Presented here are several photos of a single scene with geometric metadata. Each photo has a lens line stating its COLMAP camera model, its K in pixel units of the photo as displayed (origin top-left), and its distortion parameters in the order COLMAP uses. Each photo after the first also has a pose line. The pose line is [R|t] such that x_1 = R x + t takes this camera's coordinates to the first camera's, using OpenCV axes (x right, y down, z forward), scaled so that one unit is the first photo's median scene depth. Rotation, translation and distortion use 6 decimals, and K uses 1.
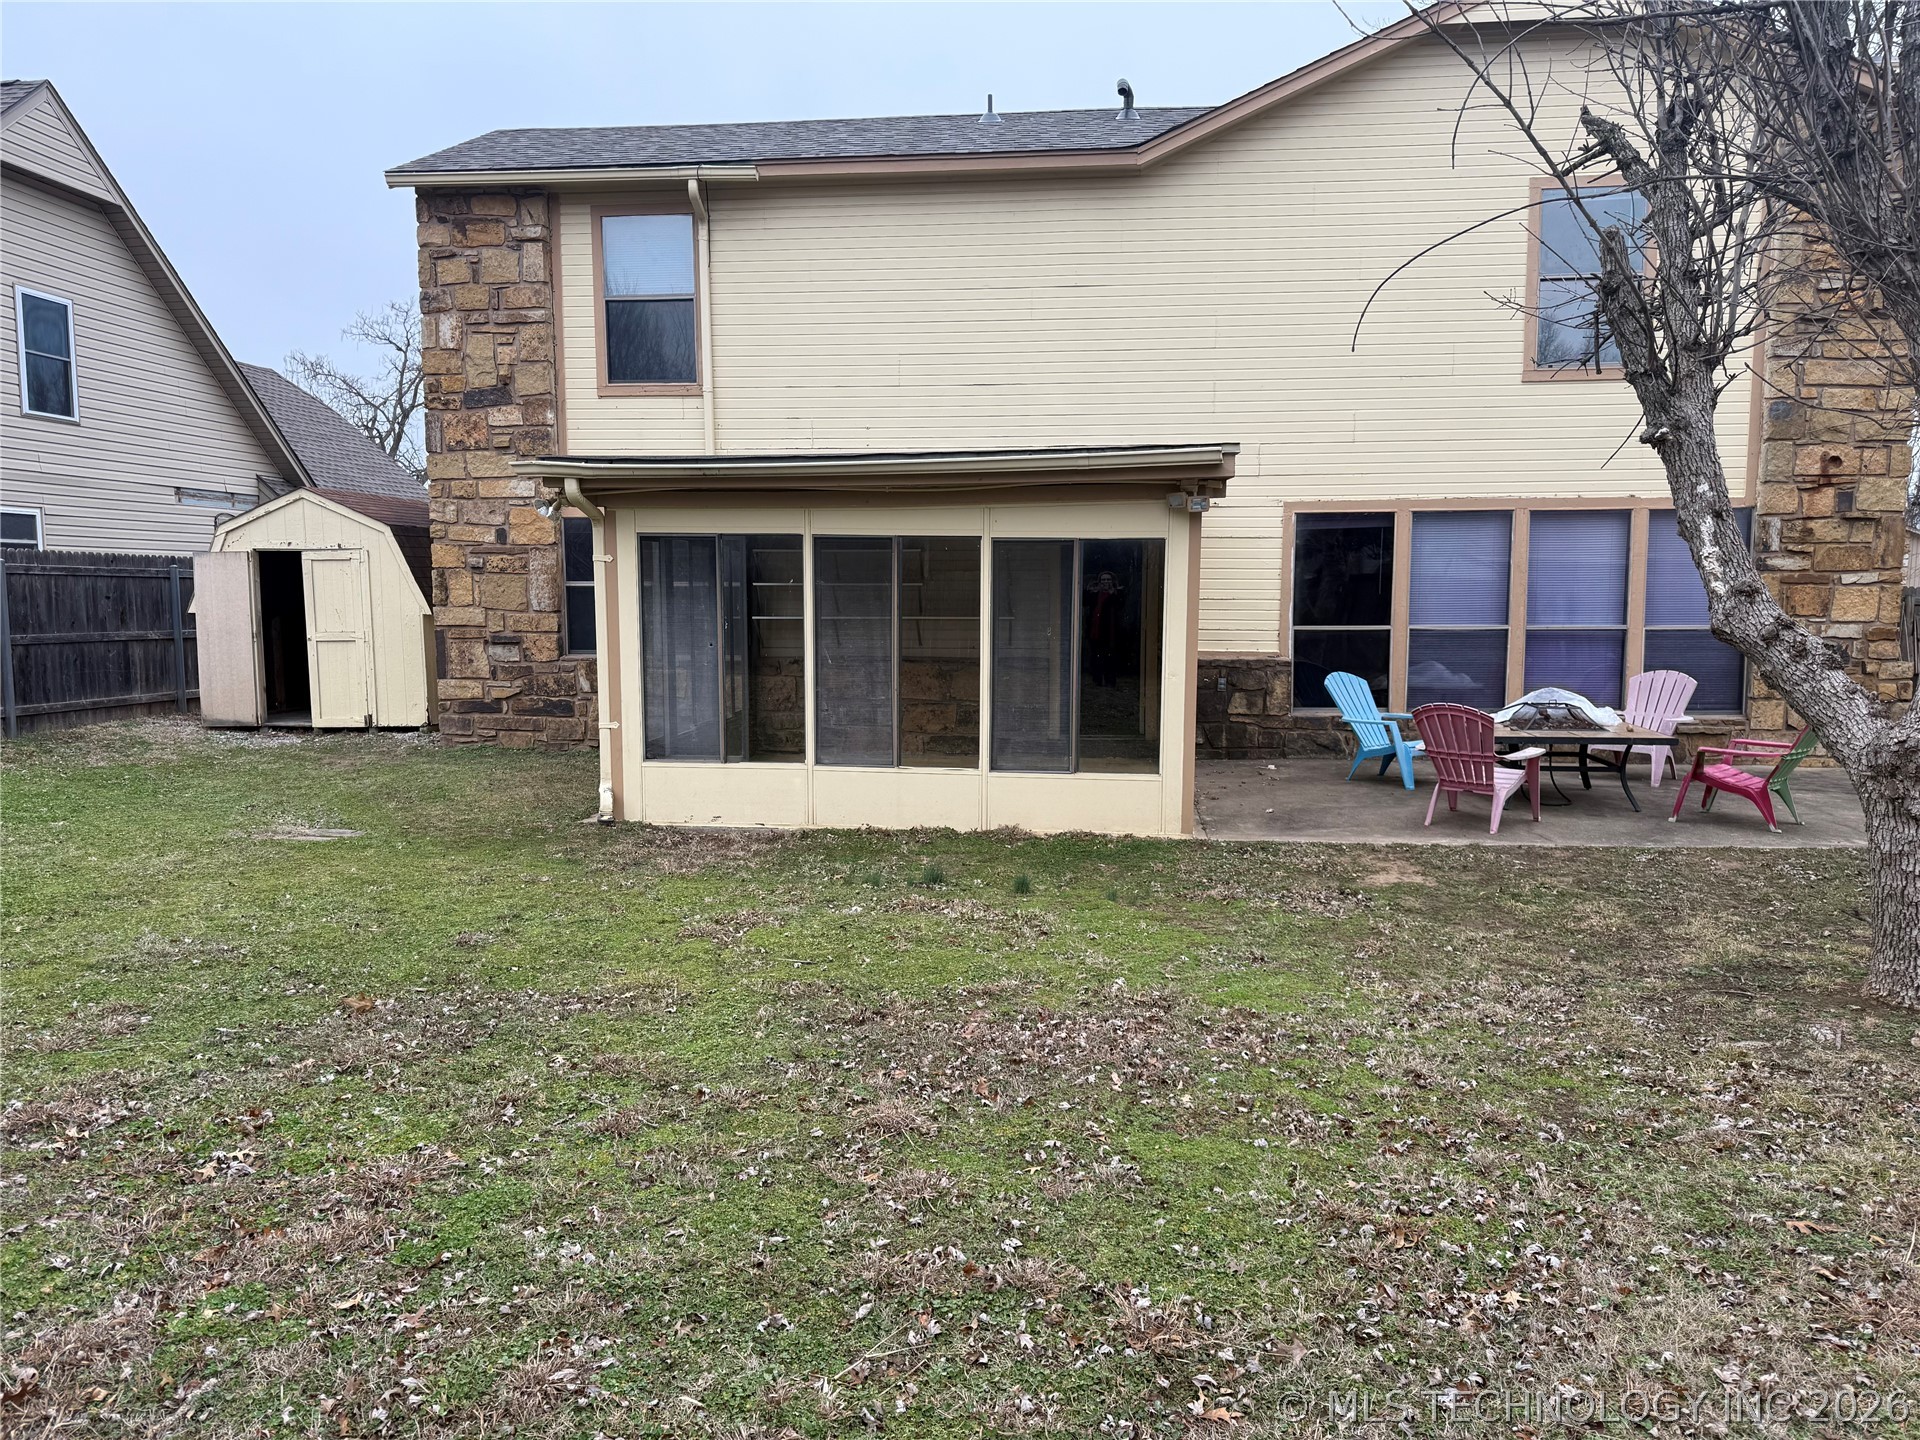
lens RADIAL K [[1367.4, 0, 956.6], [0, 1367.4, 729.1], [0, 0, 1]] dist [0.049254, -0.065008]
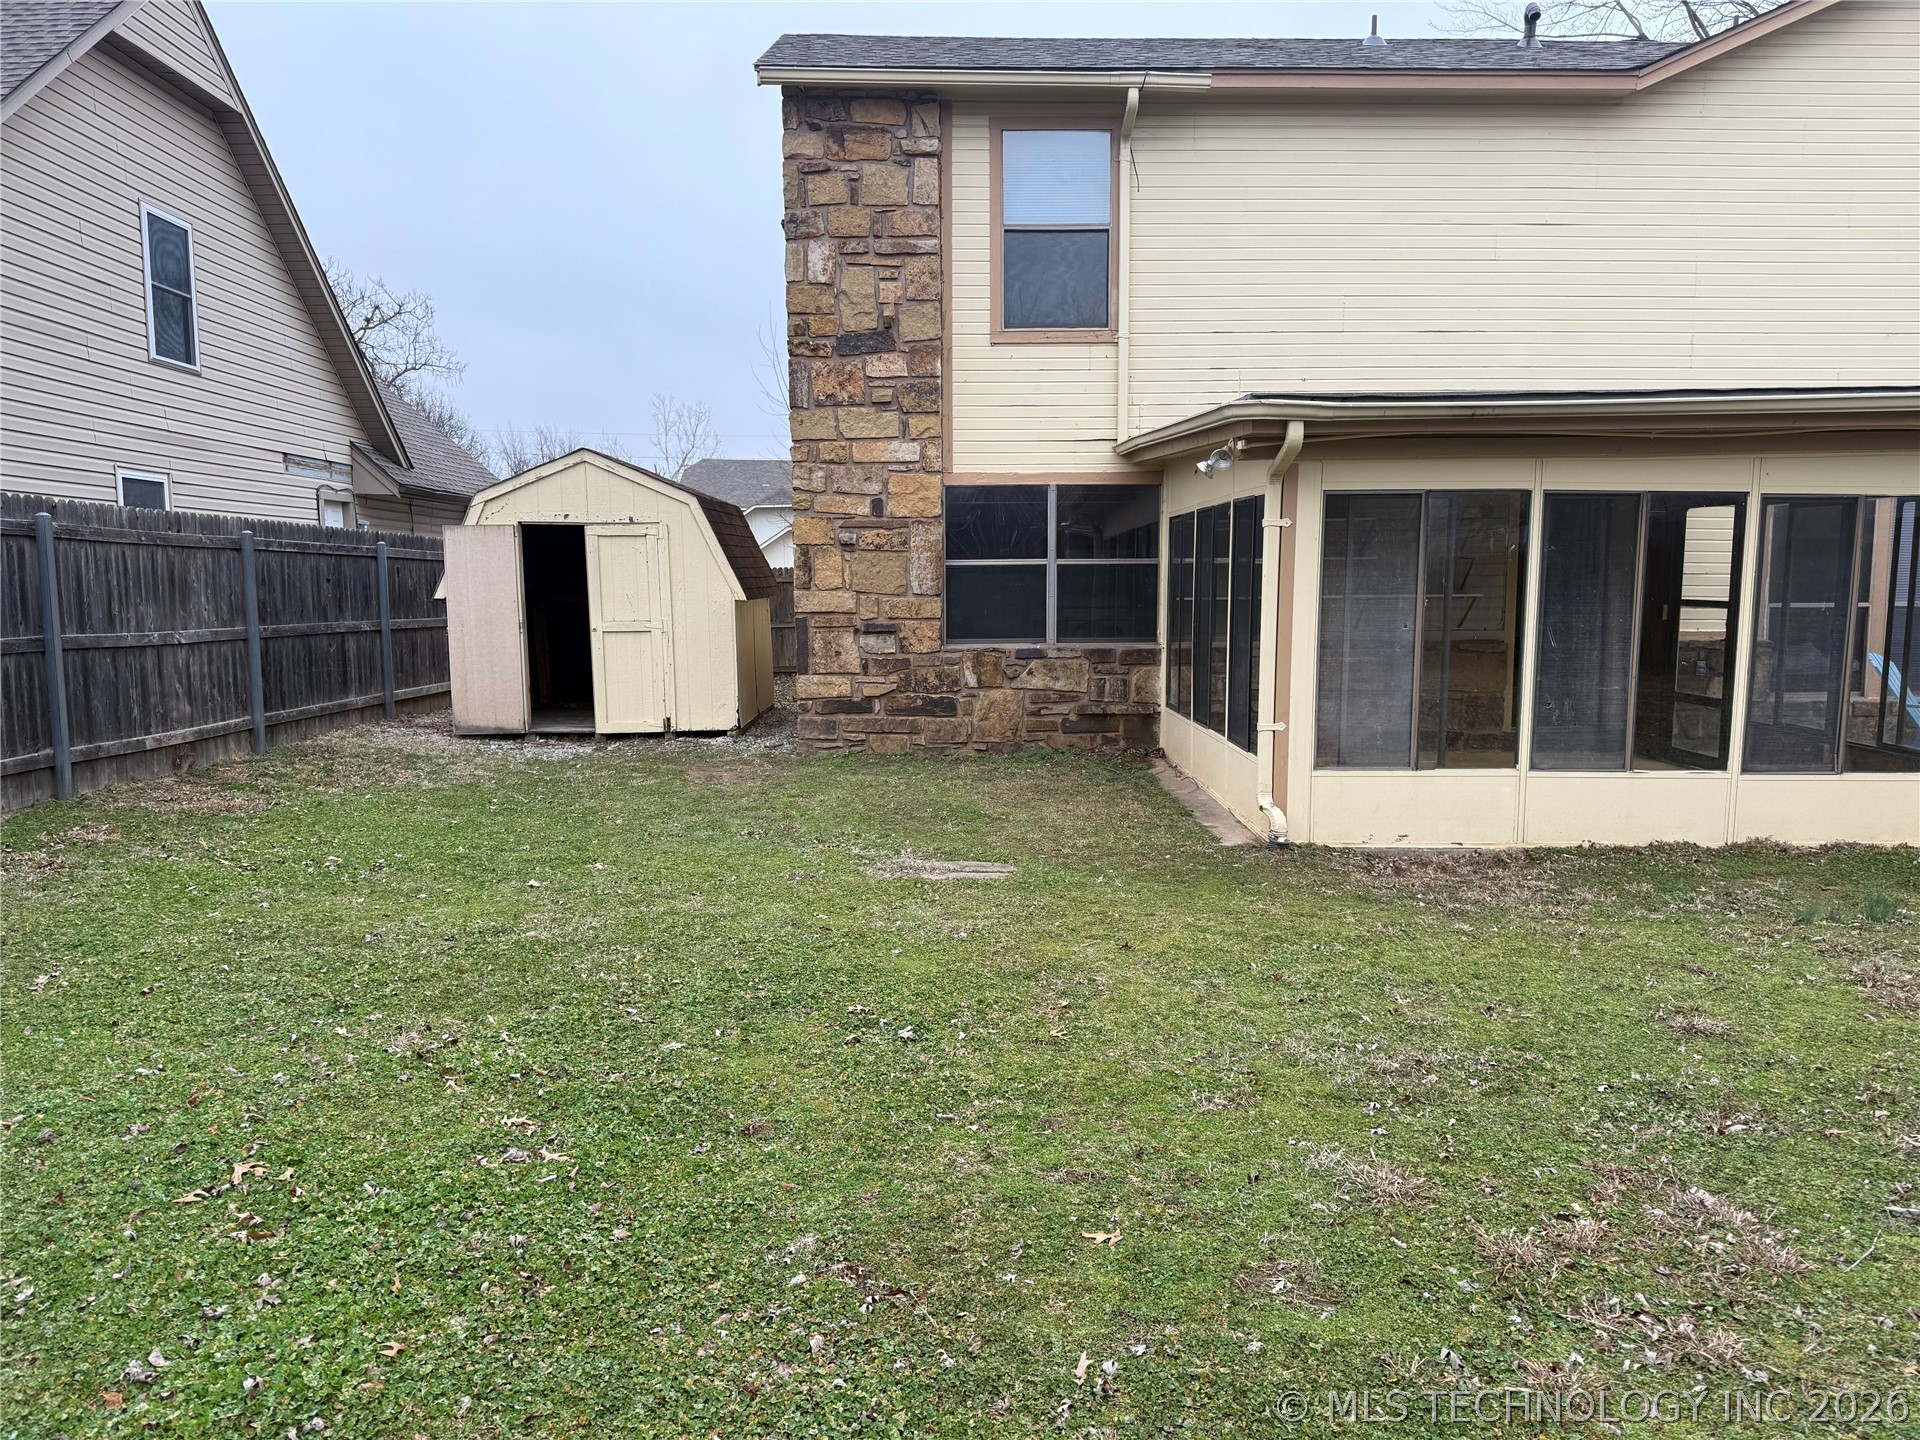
lens RADIAL K [[1367.4, 0, 1030.6], [0, 1367.4, 759.8], [0, 0, 1]] dist [0.049254, -0.065008]
pose [[0.991141, -0.019763, 0.131332, -0.355563], [0.015758, 0.999381, 0.031465, -0.008394], [-0.131873, -0.029116, 0.990839, 0.137934]]
